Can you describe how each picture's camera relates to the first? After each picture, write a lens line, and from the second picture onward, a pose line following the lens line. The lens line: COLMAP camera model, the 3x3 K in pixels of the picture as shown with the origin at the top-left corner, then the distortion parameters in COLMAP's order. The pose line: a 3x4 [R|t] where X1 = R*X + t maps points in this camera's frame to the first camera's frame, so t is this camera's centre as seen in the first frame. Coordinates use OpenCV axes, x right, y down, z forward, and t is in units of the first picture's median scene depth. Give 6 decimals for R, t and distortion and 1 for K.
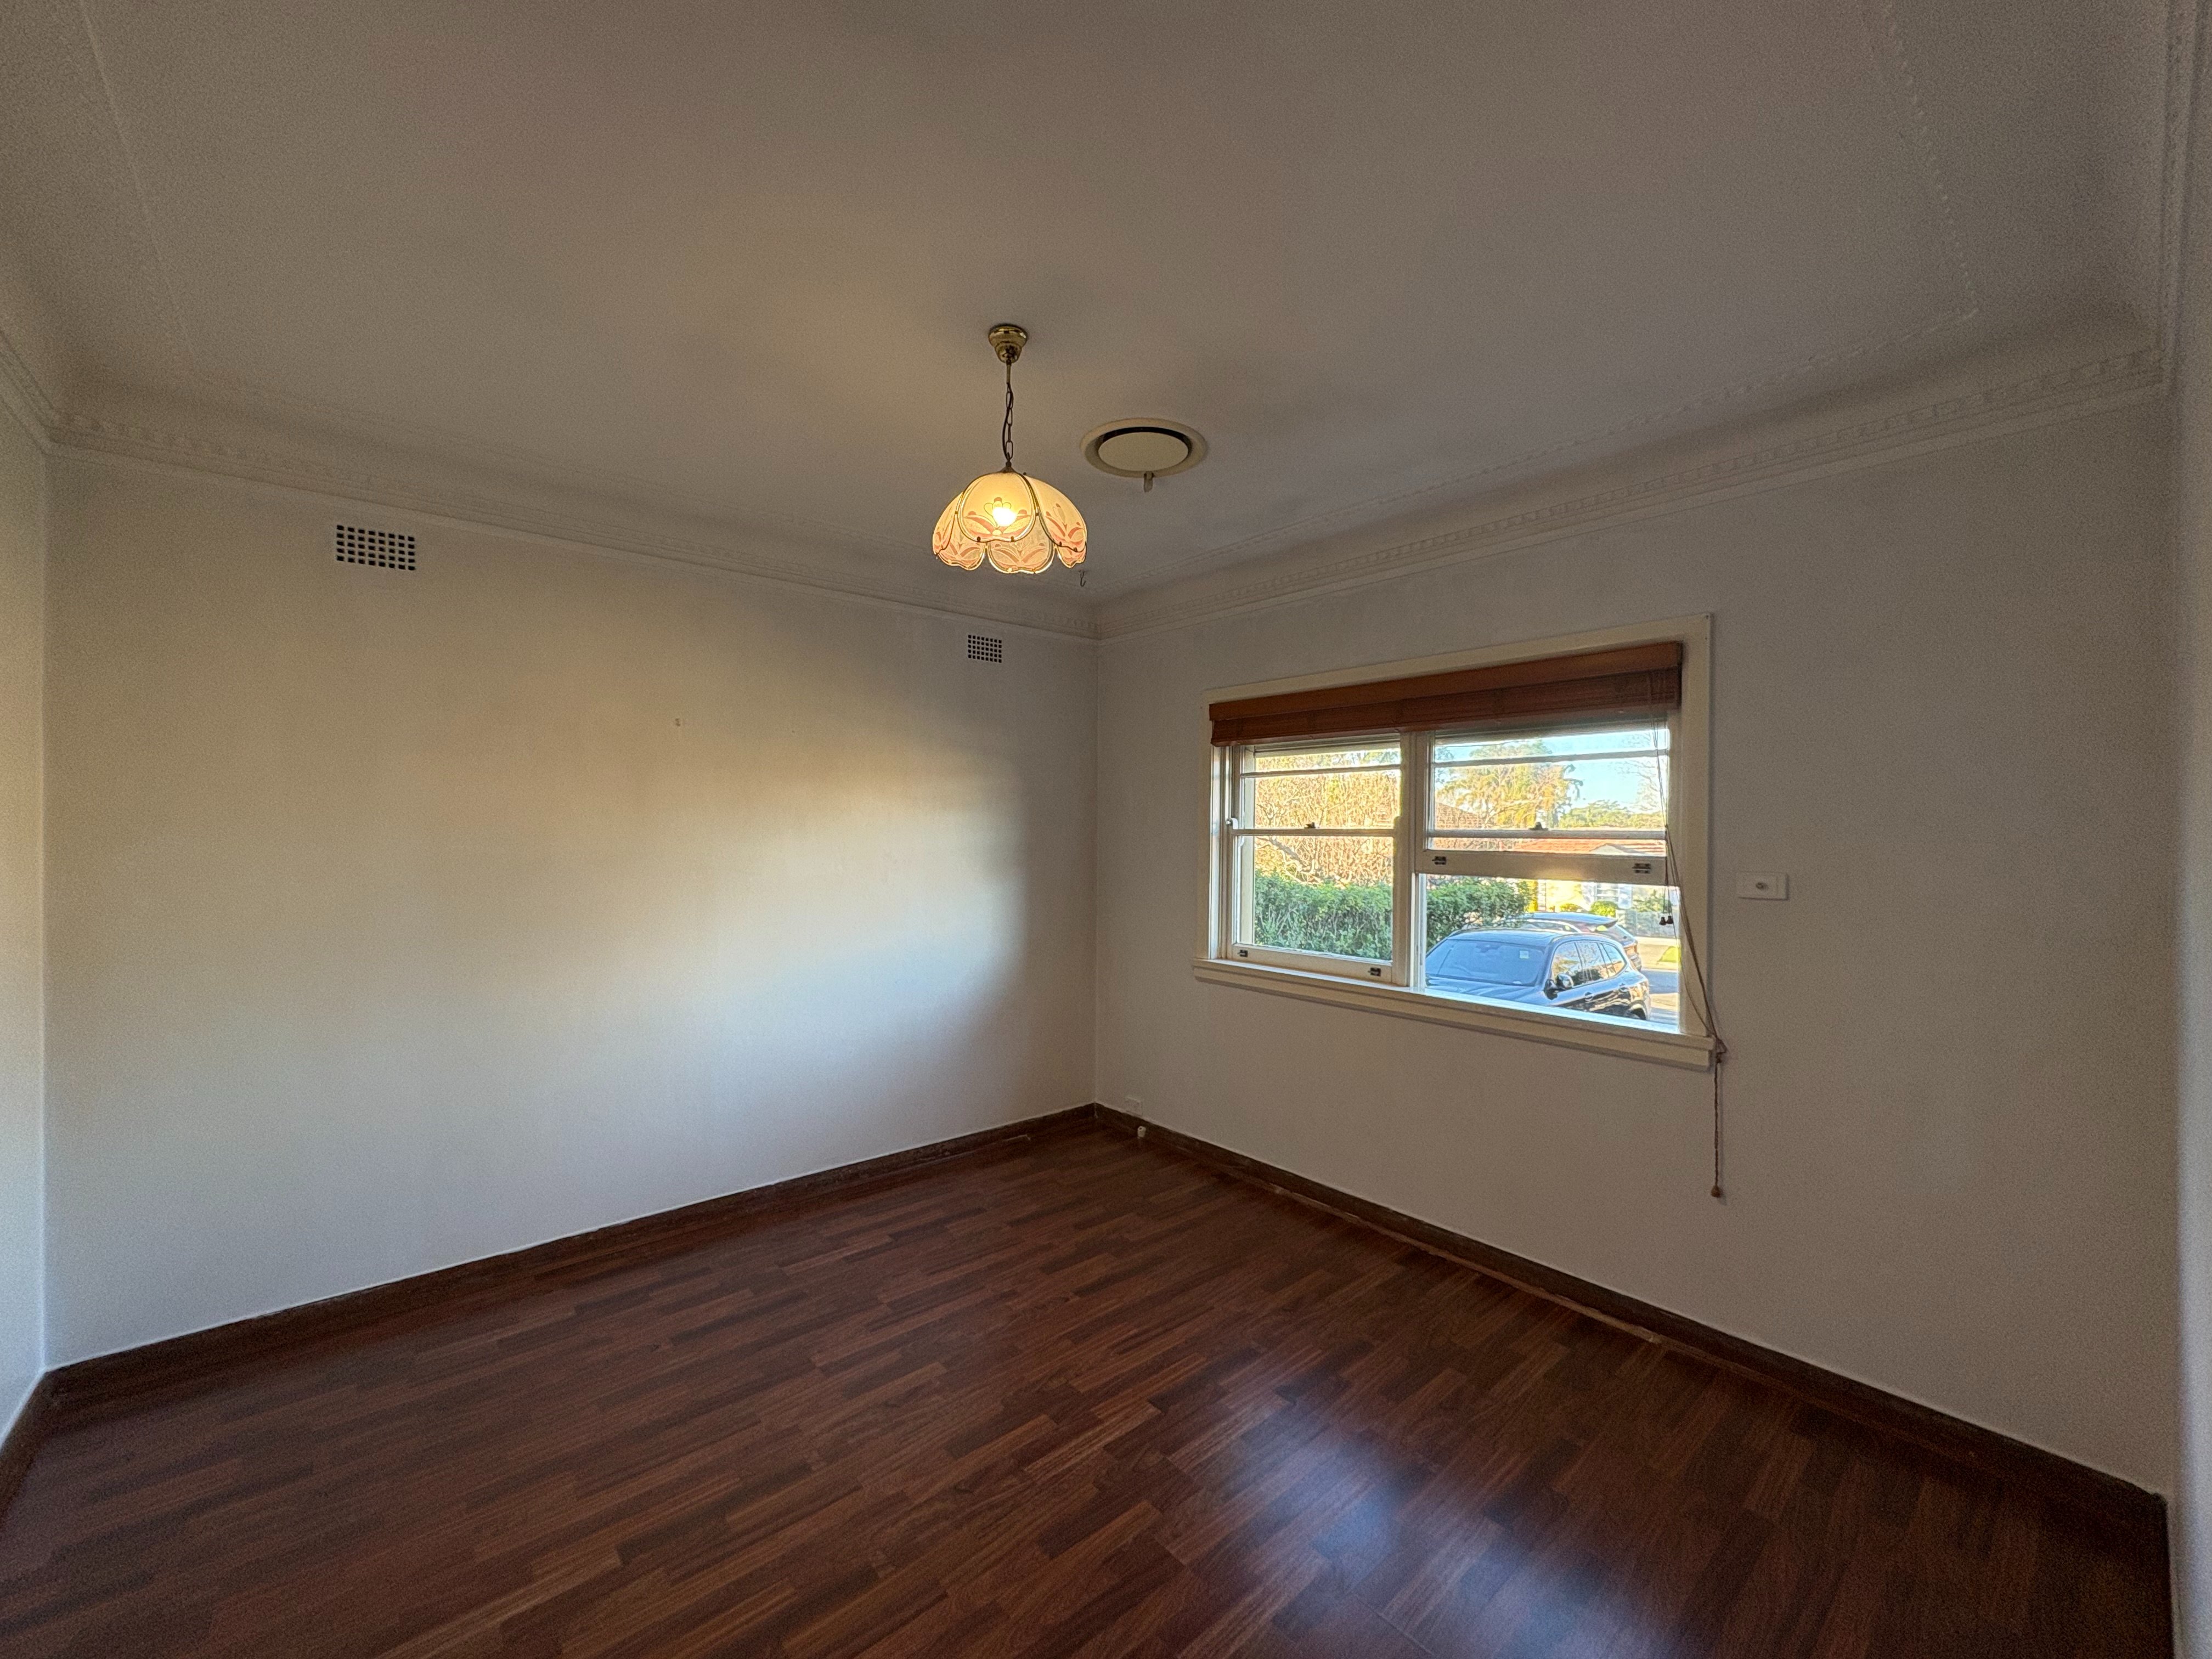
lens RADIAL K [[893.6, 0, 1106.0], [0, 893.6, 829.5], [0, 0, 1]] dist [0.000251, 0.000038]
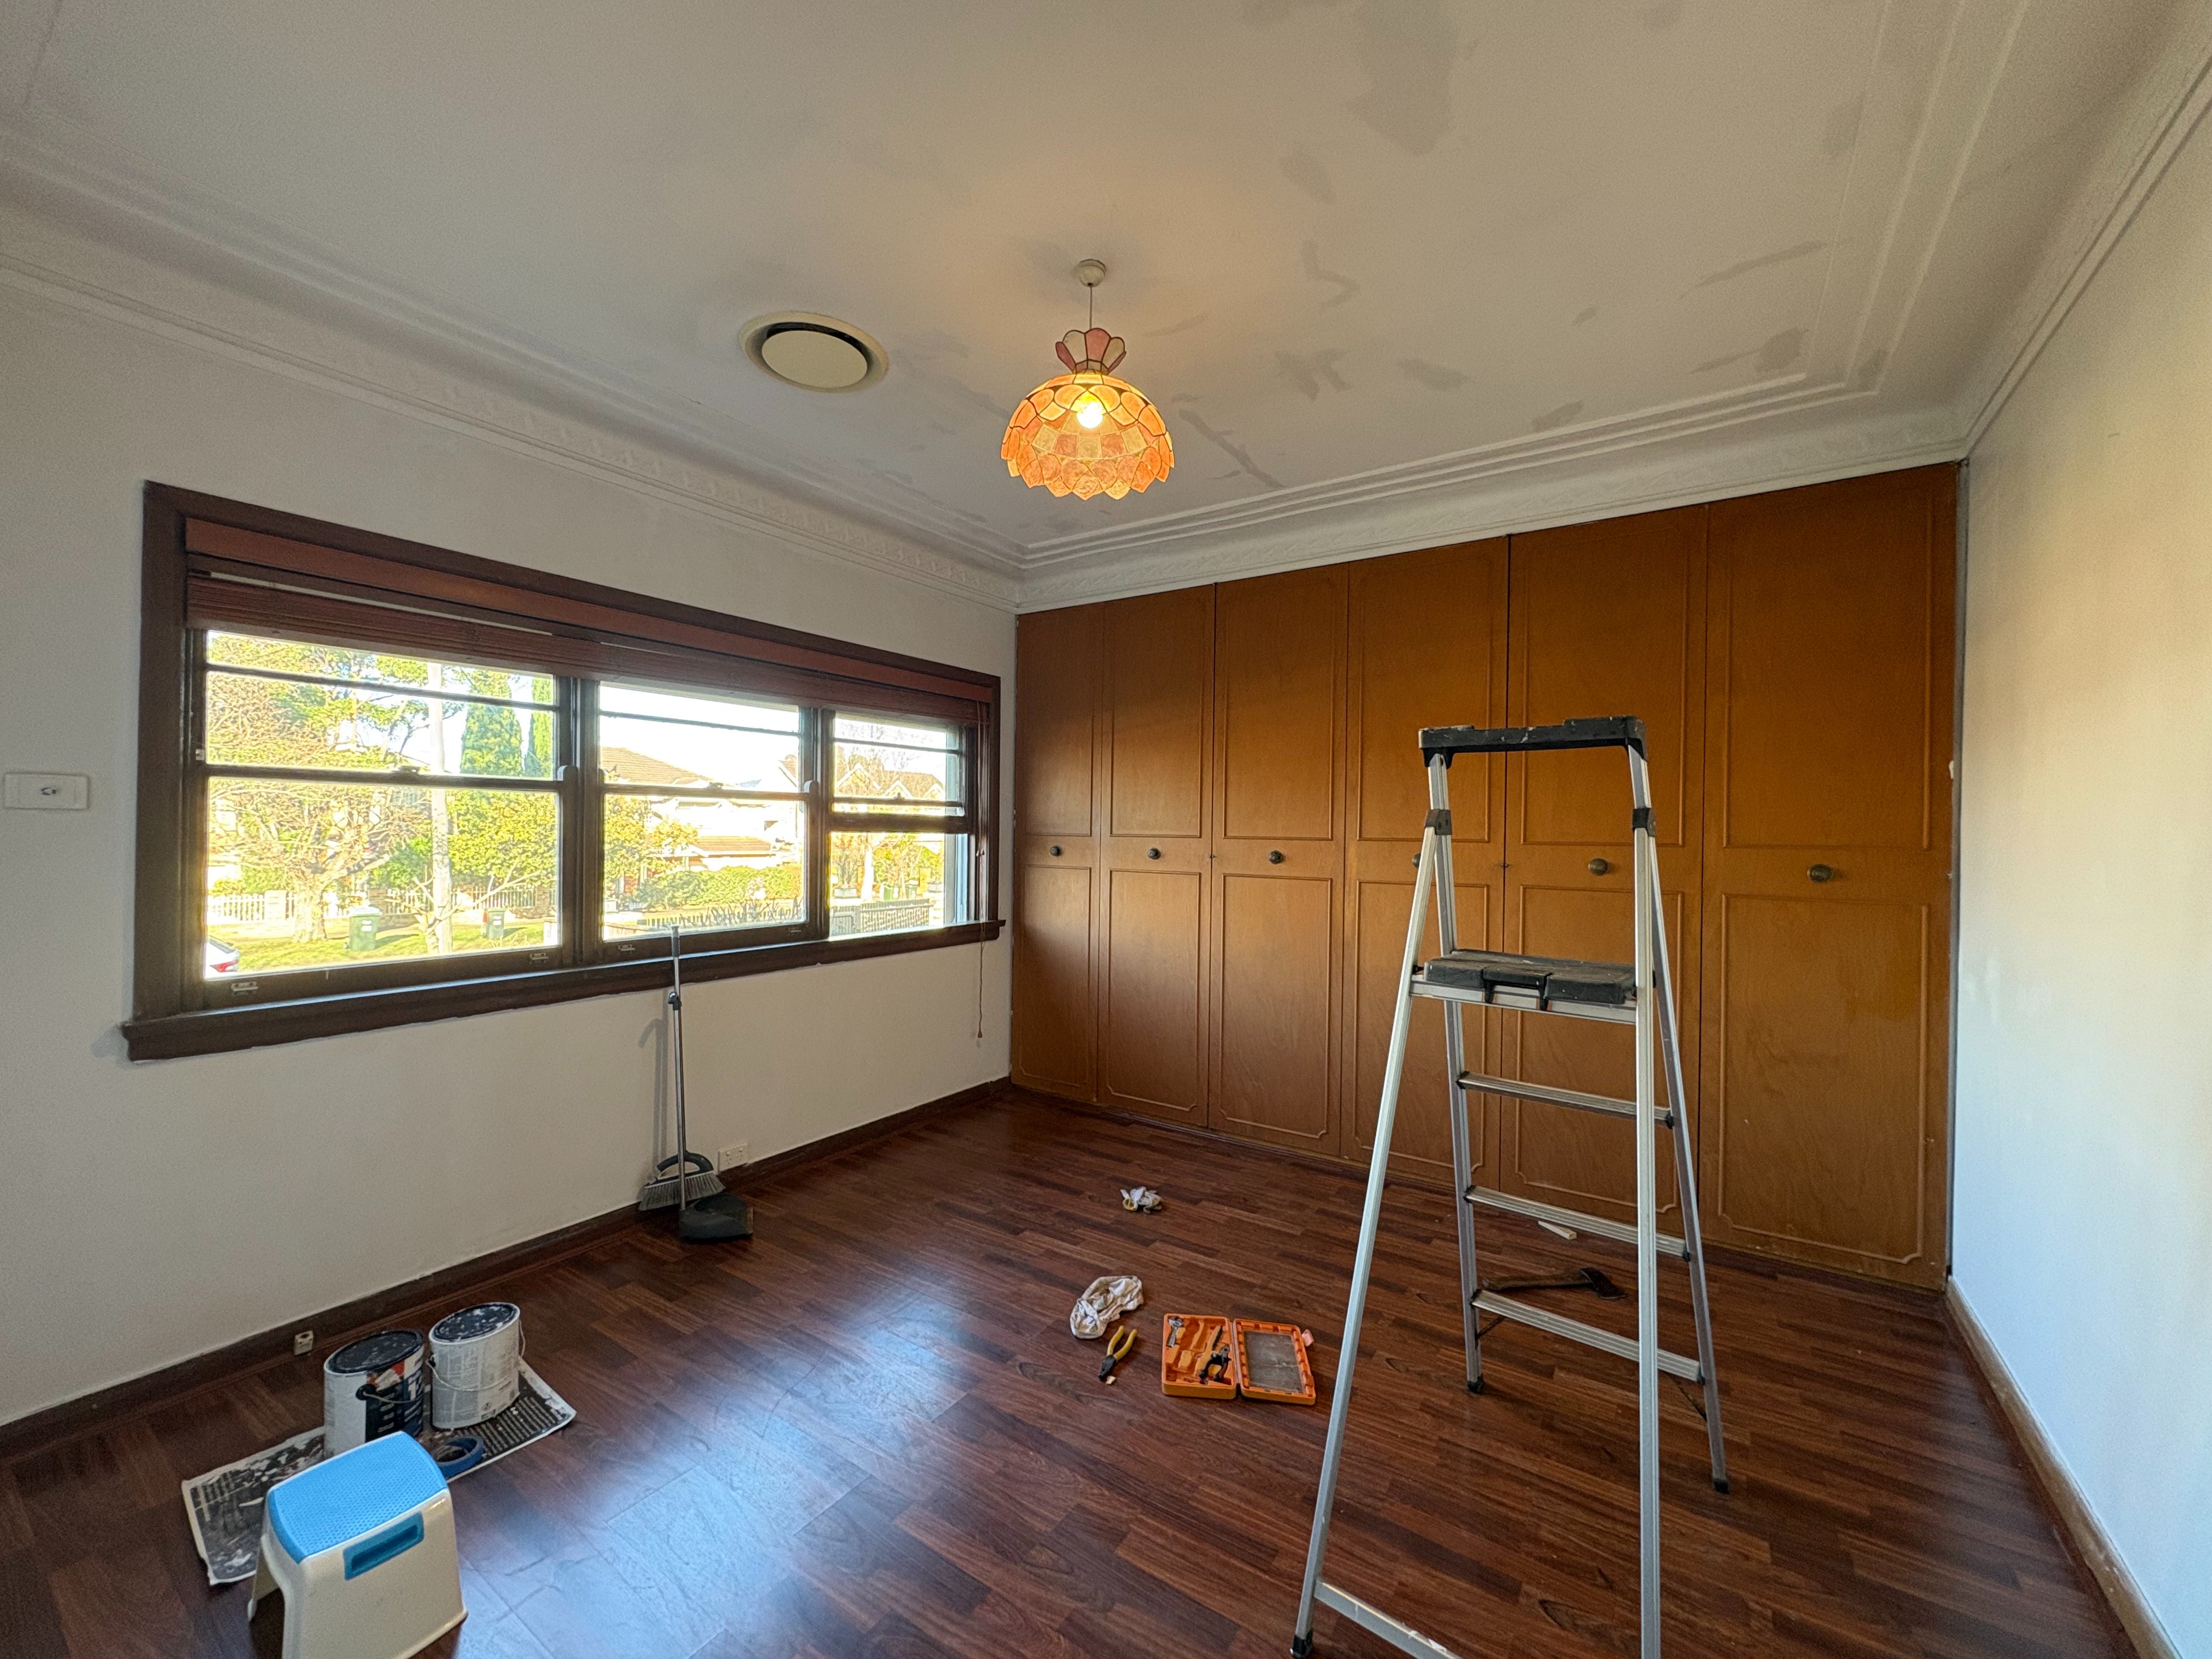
lens RADIAL K [[892.3, 0, 1066.2], [0, 892.3, 834.0], [0, 0, 1]] dist [0.081685, 0.000023]
pose [[-0.231902, -0.045035, 0.971696, -0.508018], [-0.044250, 0.998382, 0.035711, -0.002797], [-0.971732, -0.034716, -0.233520, 0.595288]]
